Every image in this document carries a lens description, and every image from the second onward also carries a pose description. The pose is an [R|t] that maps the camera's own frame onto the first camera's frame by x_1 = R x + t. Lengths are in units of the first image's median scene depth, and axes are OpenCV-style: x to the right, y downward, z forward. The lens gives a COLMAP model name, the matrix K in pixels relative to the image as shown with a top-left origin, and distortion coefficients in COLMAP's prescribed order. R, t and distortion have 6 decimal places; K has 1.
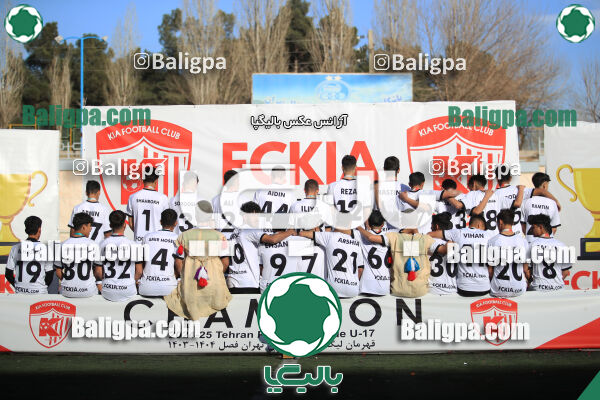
lens RADIAL K [[1490.3, 0, 300.0], [0, 1490.3, 200.0], [0, 0, 1]] dist [-0.120231, -0.230052]
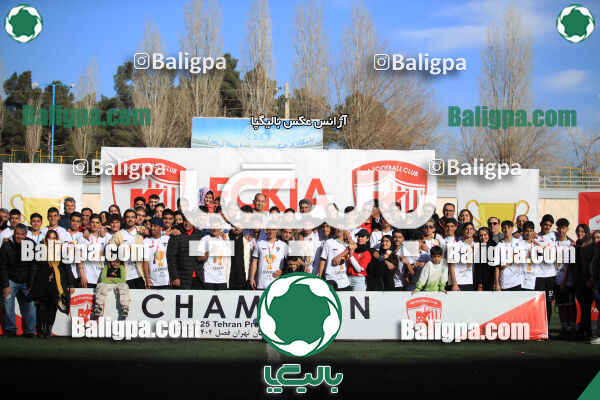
lens RADIAL K [[1275.0, 0, 300.0], [0, 1275.0, 200.0], [0, 0, 1]] dist [-0.126275, -0.324980]
pose [[0.996703, 0.018919, 0.078903, -0.060800], [-0.017608, 0.999696, -0.017284, -0.000998], [-0.079206, 0.015838, 0.996732, -0.110866]]
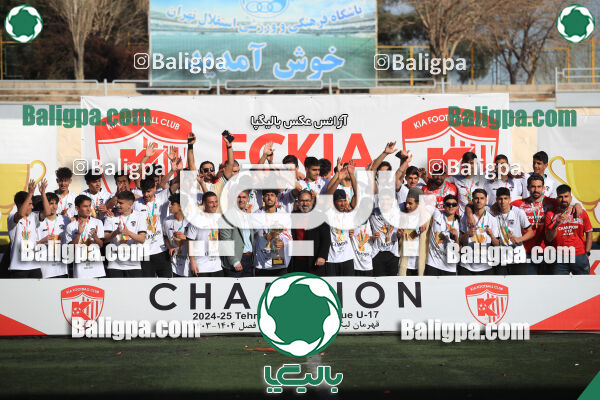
lens RADIAL K [[3016.3, 0, 300.0], [0, 3016.3, 200.0], [0, 0, 1]] dist [2.513064, -7.936397]
pose [[0.997833, -0.000259, 0.065790, -0.134675], [-0.001836, 0.999493, 0.031794, -0.058538], [-0.065765, -0.031846, 0.997327, -1.074423]]
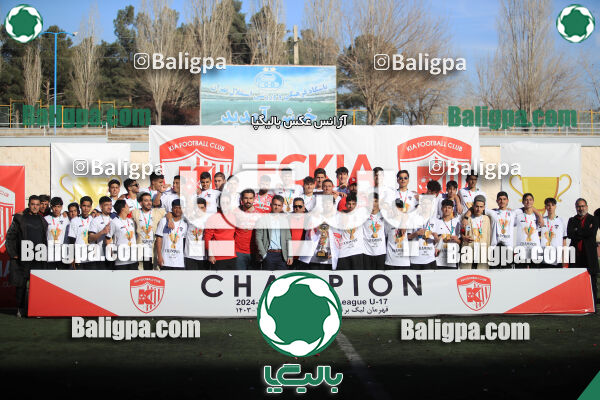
lens RADIAL K [[1374.0, 0, 300.0], [0, 1374.0, 200.0], [0, 0, 1]] dist [-0.017412, -0.093606]
pose [[0.995890, 0.003847, 0.090490, -0.123452], [-0.007067, 0.999352, 0.035292, -0.041008], [-0.090295, -0.035786, 0.995272, -0.213550]]
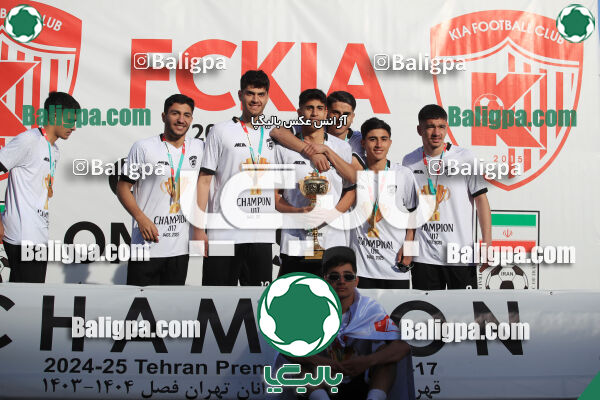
lens RADIAL K [[1274.1, 0, 300.0], [0, 1274.1, 200.0], [0, 0, 1]] dist [-0.119912, -0.265635]
pose [[0.989661, 0.027435, 0.140778, -0.054667], [-0.028516, 0.999577, 0.005666, 0.022984], [-0.140563, -0.009621, 0.990025, 0.467482]]
